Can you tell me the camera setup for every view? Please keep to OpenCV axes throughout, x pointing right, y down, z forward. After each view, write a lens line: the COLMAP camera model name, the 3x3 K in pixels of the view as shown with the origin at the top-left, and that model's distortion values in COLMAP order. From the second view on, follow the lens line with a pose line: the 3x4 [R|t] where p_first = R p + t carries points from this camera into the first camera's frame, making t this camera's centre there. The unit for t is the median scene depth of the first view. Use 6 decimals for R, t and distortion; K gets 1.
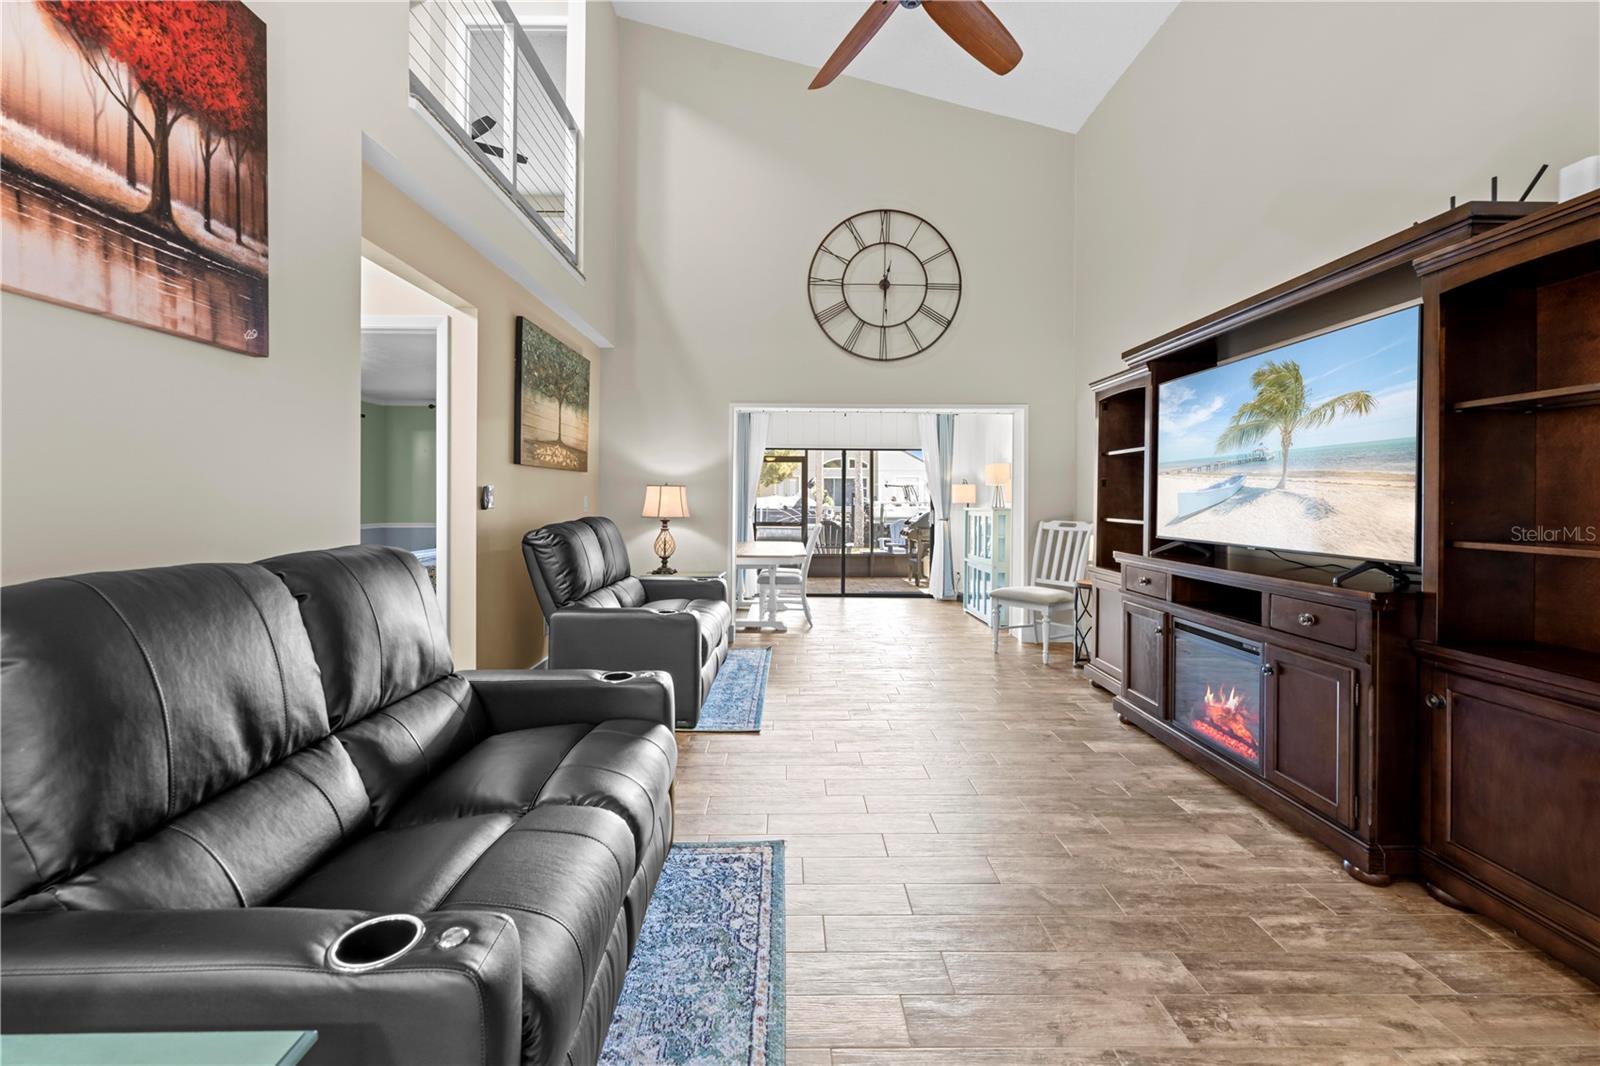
lens RADIAL K [[651.2, 0, 798.5], [0, 651.2, 497.6], [0, 0, 1]] dist [-0.000152, 0.000125]
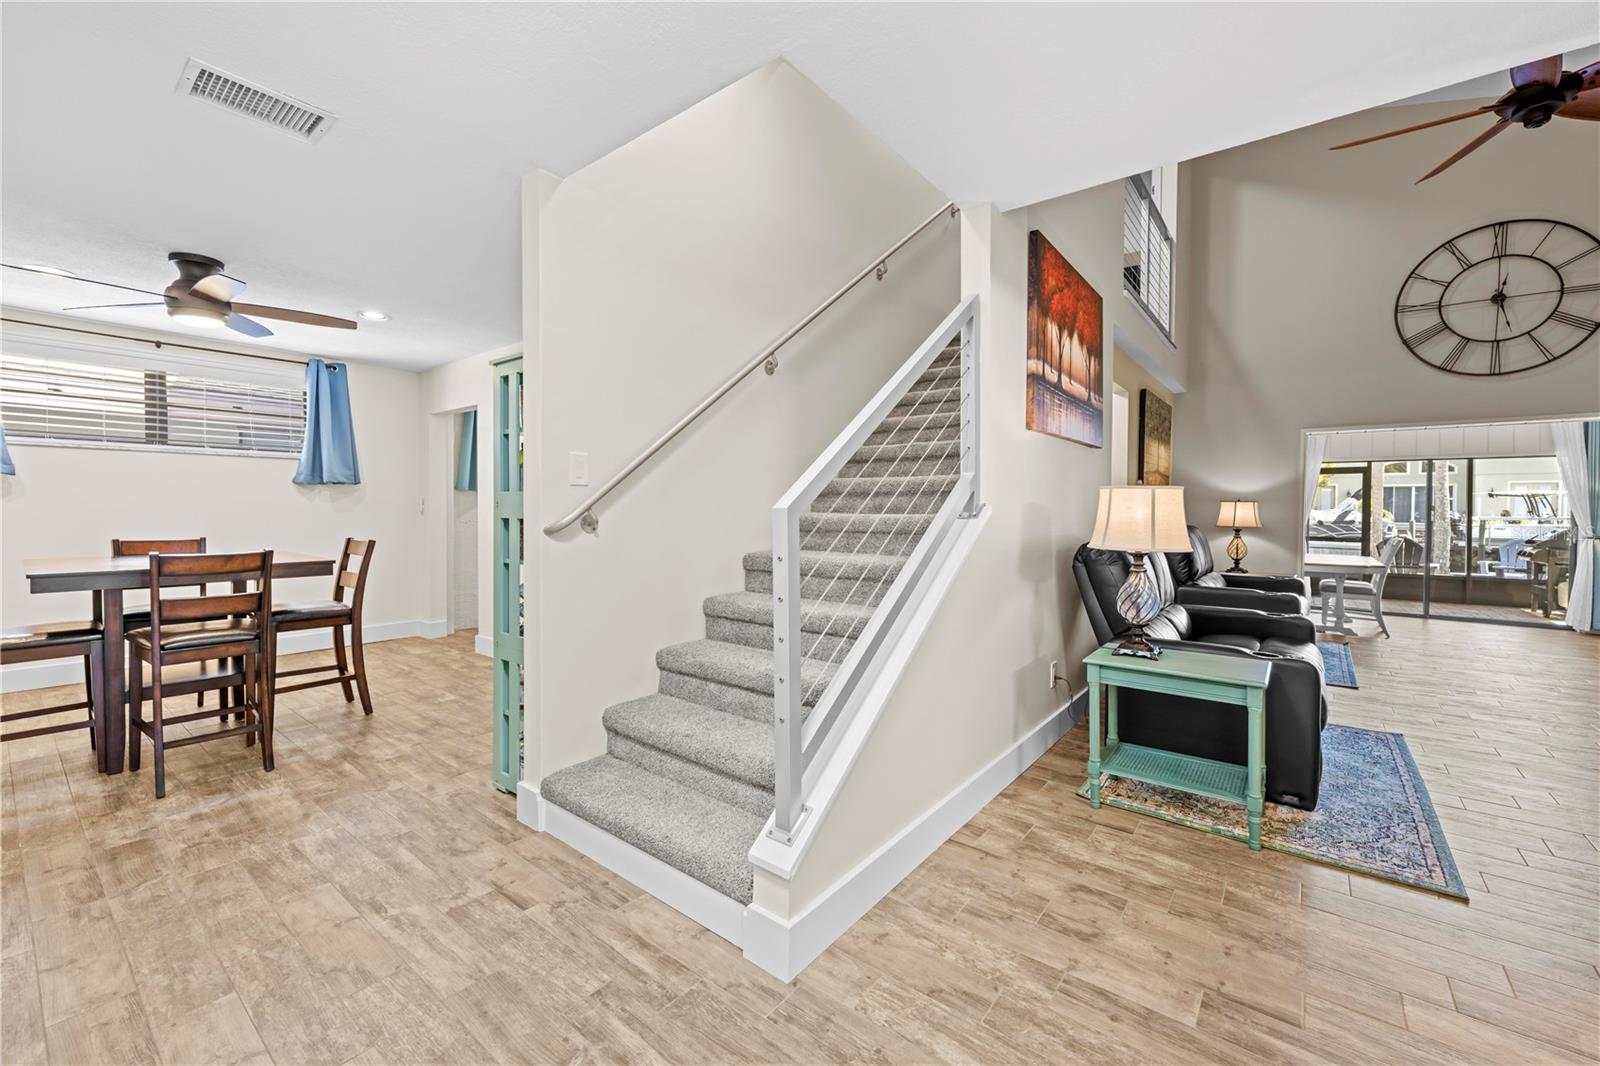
lens RADIAL K [[650.5, 0, 798.0], [0, 650.5, 521.1], [0, 0, 1]] dist [-0.001671, -0.000429]
pose [[0.775676, 0.011227, -0.631032, -0.073218], [-0.001191, 0.999866, 0.016325, -0.000626], [0.631130, -0.011912, 0.775585, -0.475933]]
